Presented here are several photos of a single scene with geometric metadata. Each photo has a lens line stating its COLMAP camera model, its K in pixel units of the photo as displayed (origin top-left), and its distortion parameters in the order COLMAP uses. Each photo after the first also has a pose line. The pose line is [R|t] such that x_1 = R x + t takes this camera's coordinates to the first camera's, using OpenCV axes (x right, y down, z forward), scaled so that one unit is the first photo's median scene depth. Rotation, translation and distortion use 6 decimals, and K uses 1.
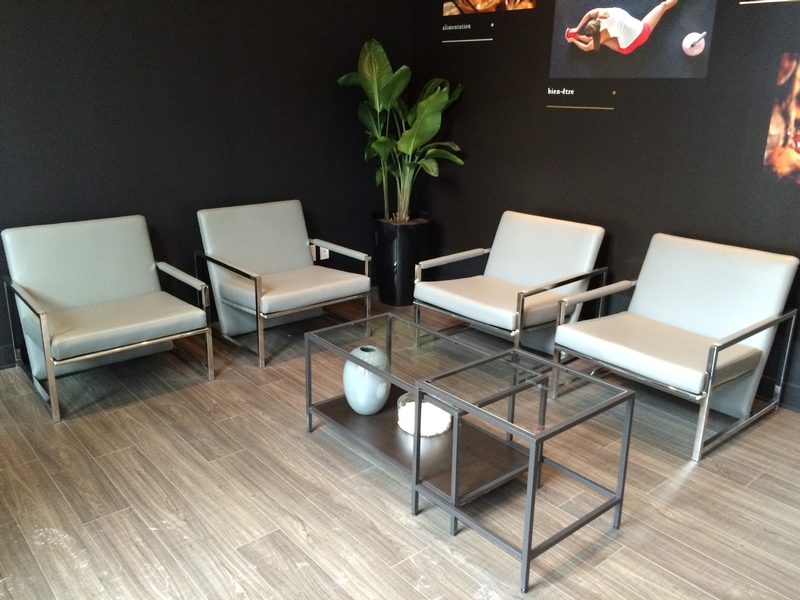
lens RADIAL K [[678.5, 0, 401.4], [0, 678.5, 300.1], [0, 0, 1]] dist [0.057095, -0.041729]
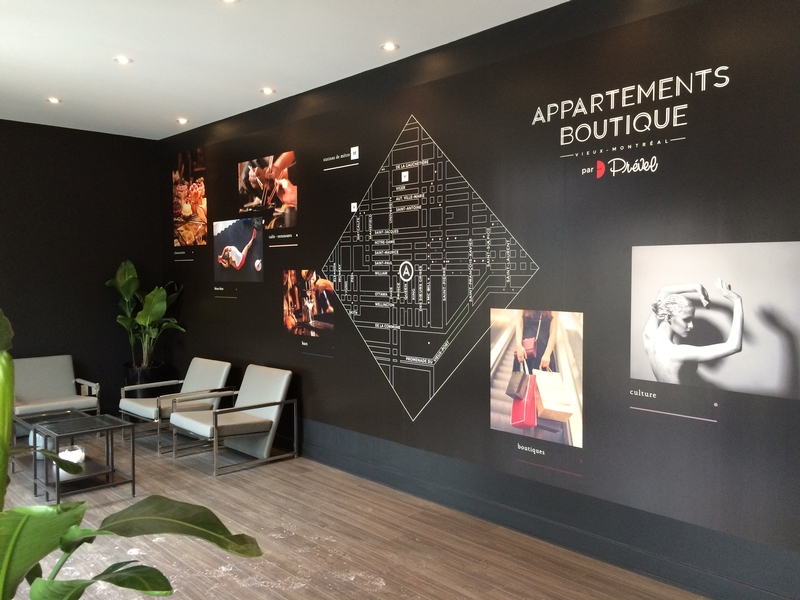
lens RADIAL K [[678.5, 0, 400.3], [0, 678.5, 298.7], [0, 0, 1]] dist [0.057095, -0.041729]
pose [[0.998774, -0.017934, 0.046137, 0.644449], [0.029748, 0.962432, -0.269887, 0.215117], [-0.039563, 0.270928, 0.961786, -0.726181]]
